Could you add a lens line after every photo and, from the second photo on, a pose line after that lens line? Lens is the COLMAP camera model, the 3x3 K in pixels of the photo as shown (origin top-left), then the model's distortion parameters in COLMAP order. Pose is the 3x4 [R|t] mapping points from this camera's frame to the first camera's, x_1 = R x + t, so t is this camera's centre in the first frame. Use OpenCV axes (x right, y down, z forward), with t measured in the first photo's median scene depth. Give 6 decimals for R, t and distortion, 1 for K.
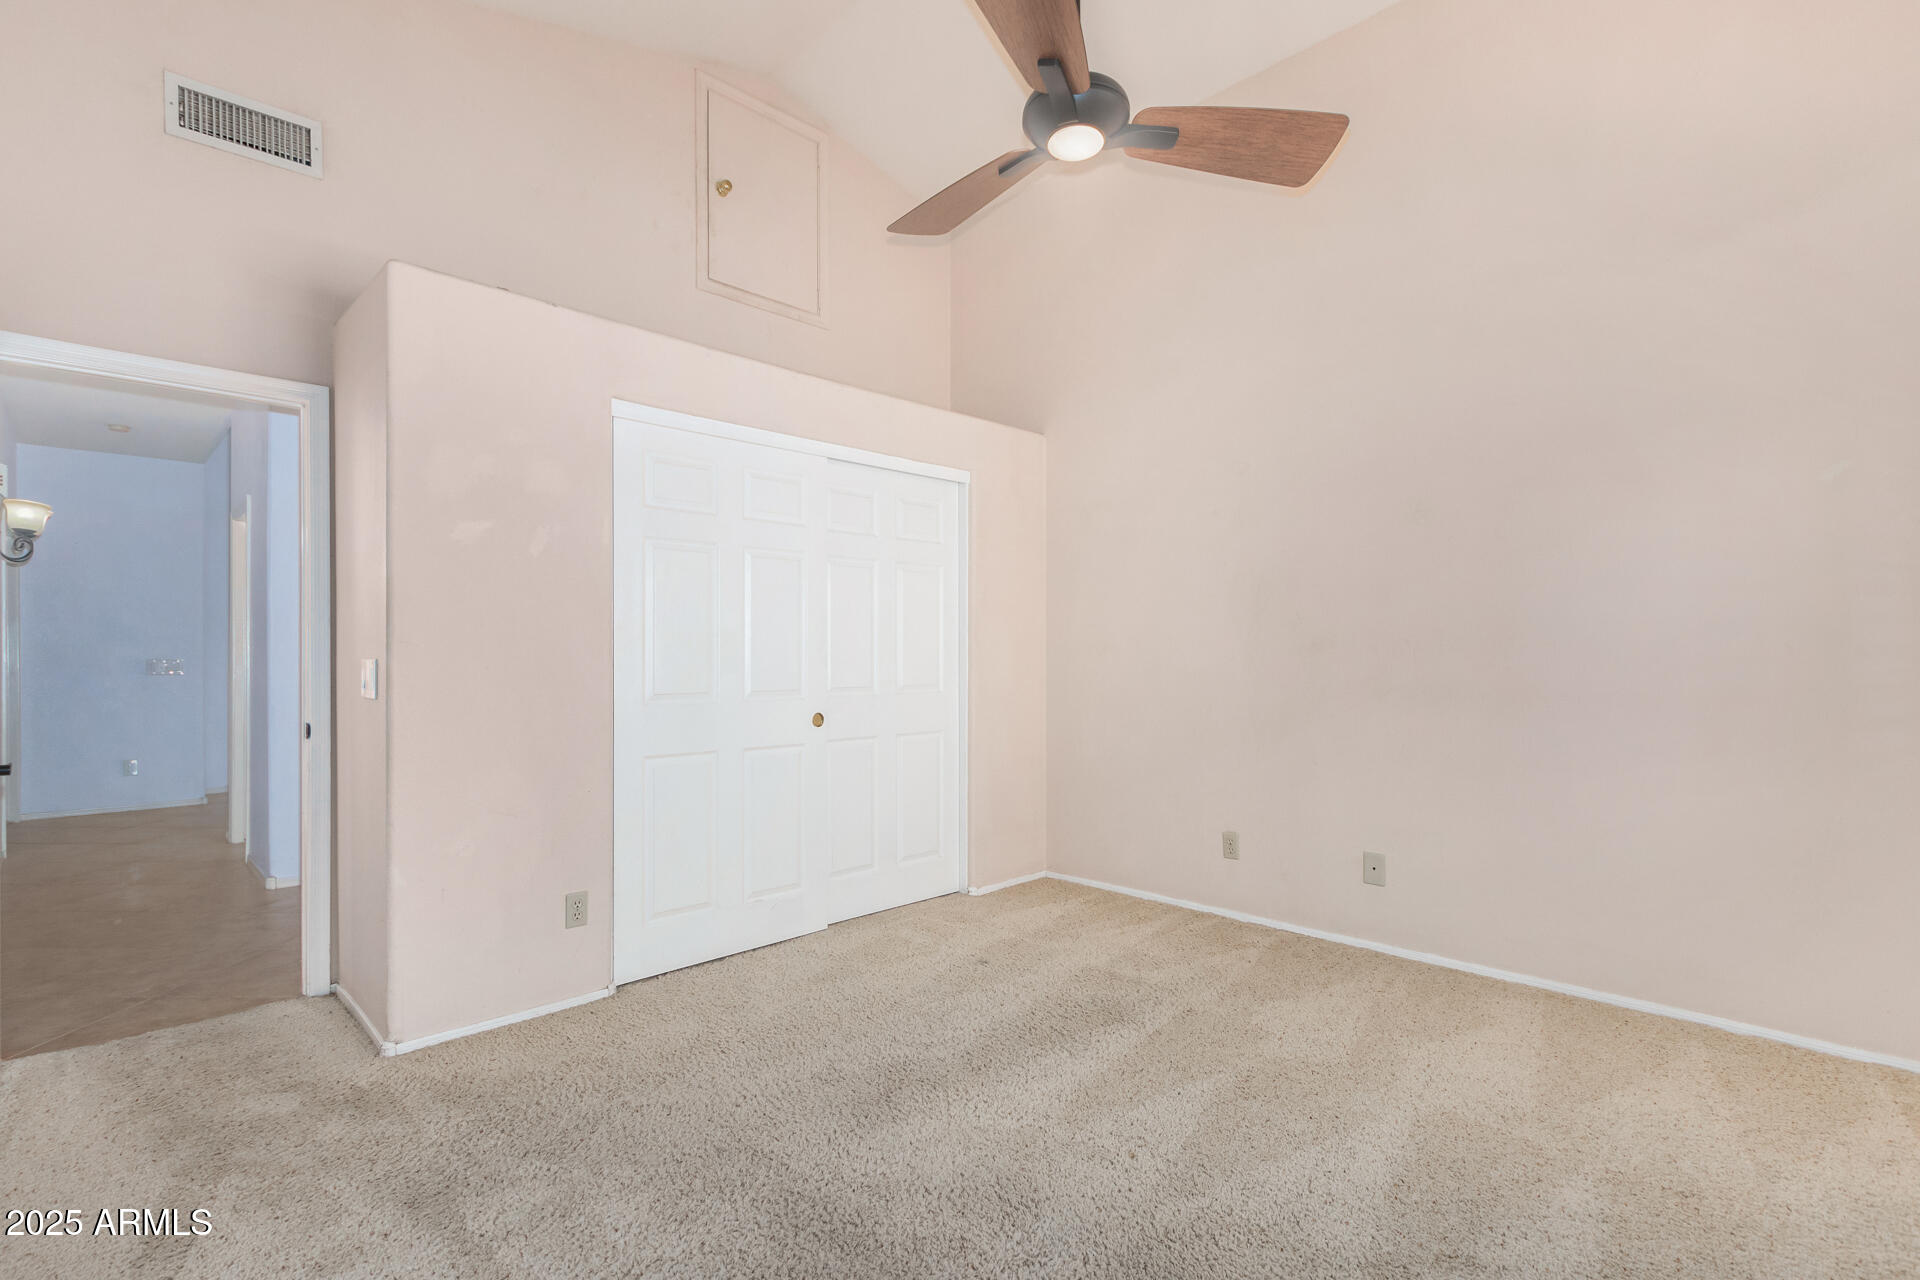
lens RADIAL K [[899.0, 0, 966.5], [0, 899.0, 667.0], [0, 0, 1]] dist [0.005271, 0.001350]
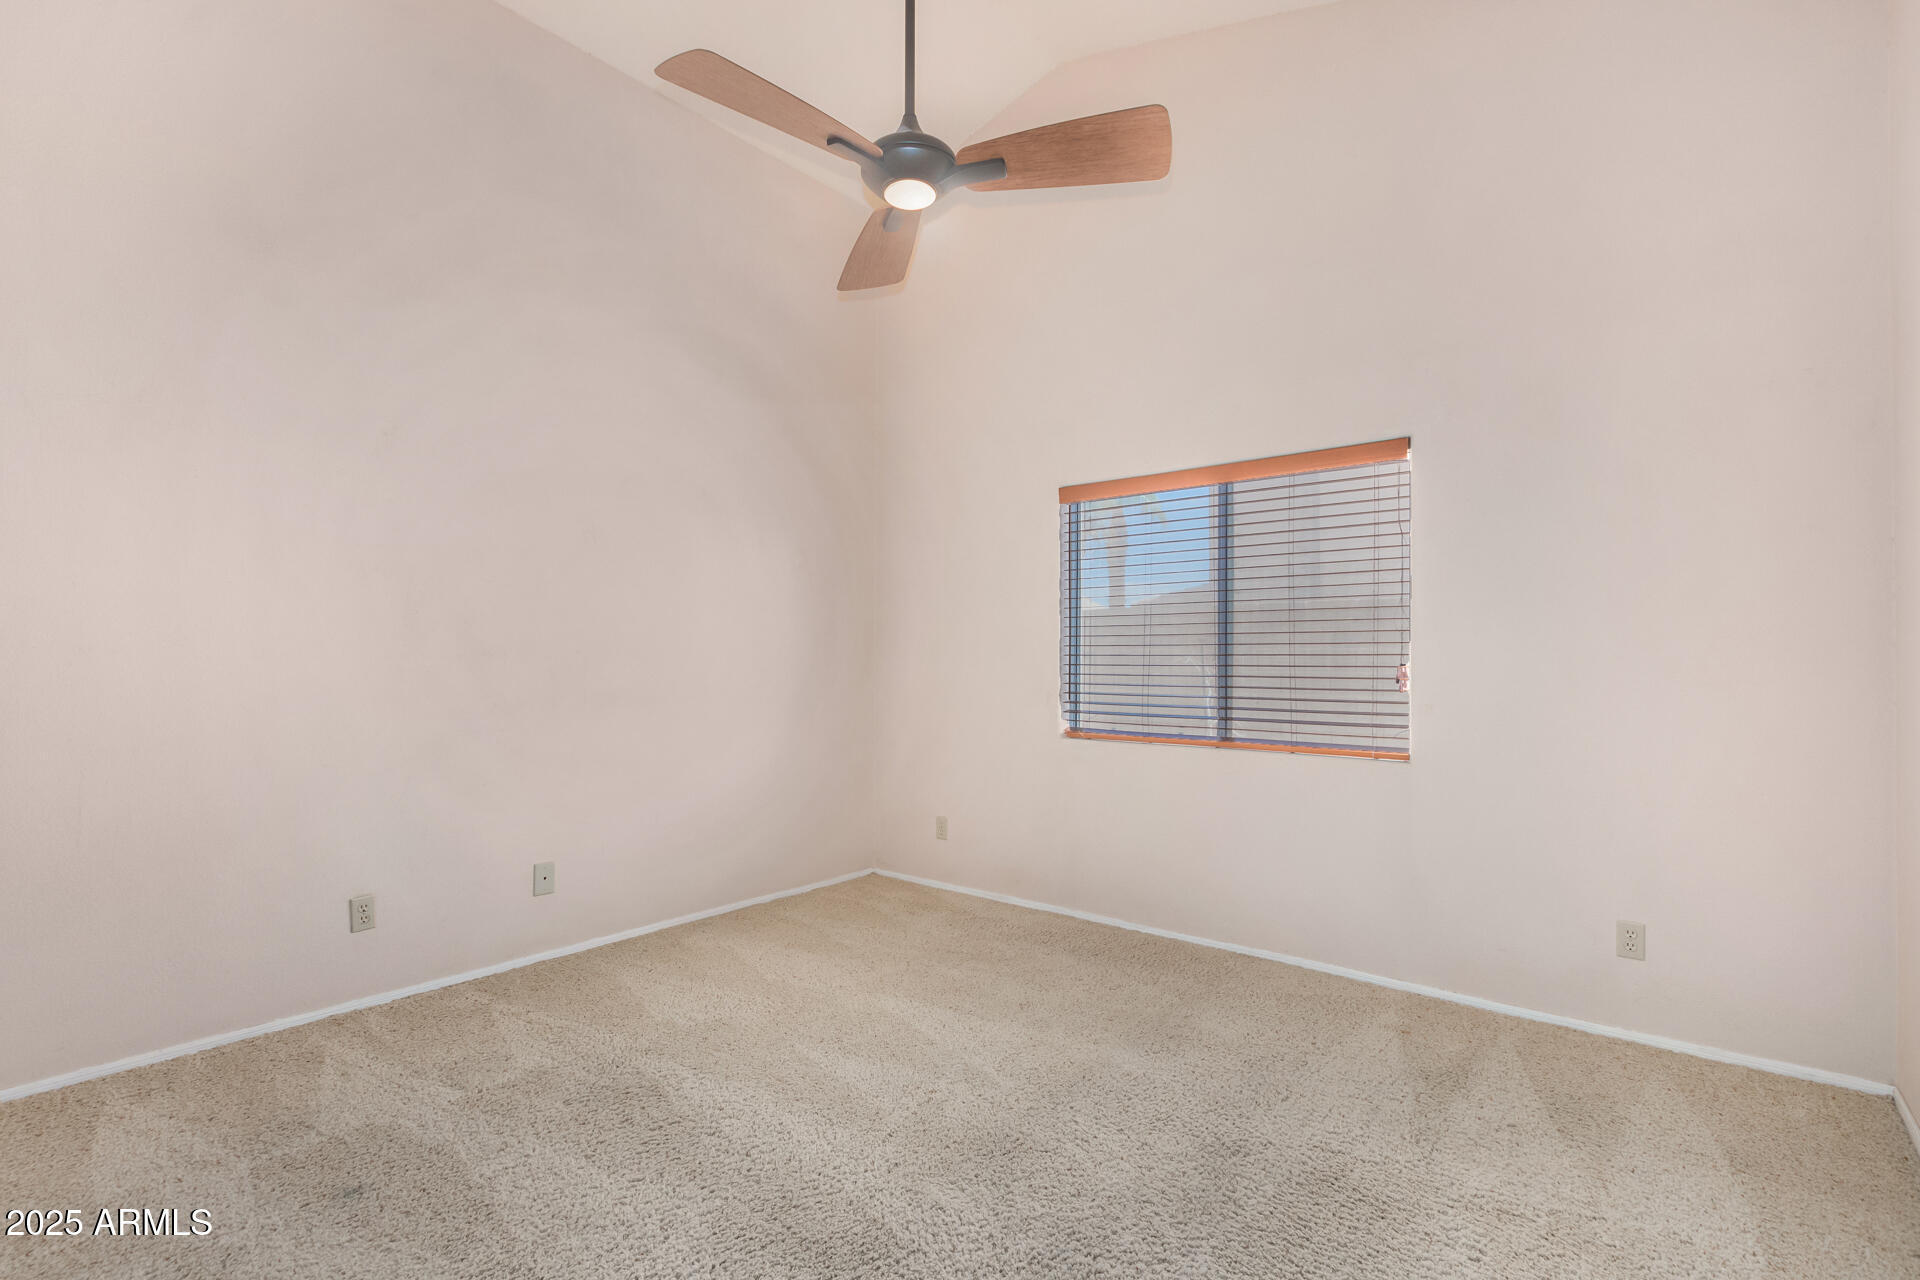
lens RADIAL K [[899.0, 0, 966.5], [0, 899.0, 667.0], [0, 0, 1]] dist [0.005271, 0.001350]
pose [[-0.118207, -0.004360, 0.992979, -0.592851], [0.010603, 0.999928, 0.005653, -0.010053], [-0.992932, 0.011197, -0.118152, 0.655298]]
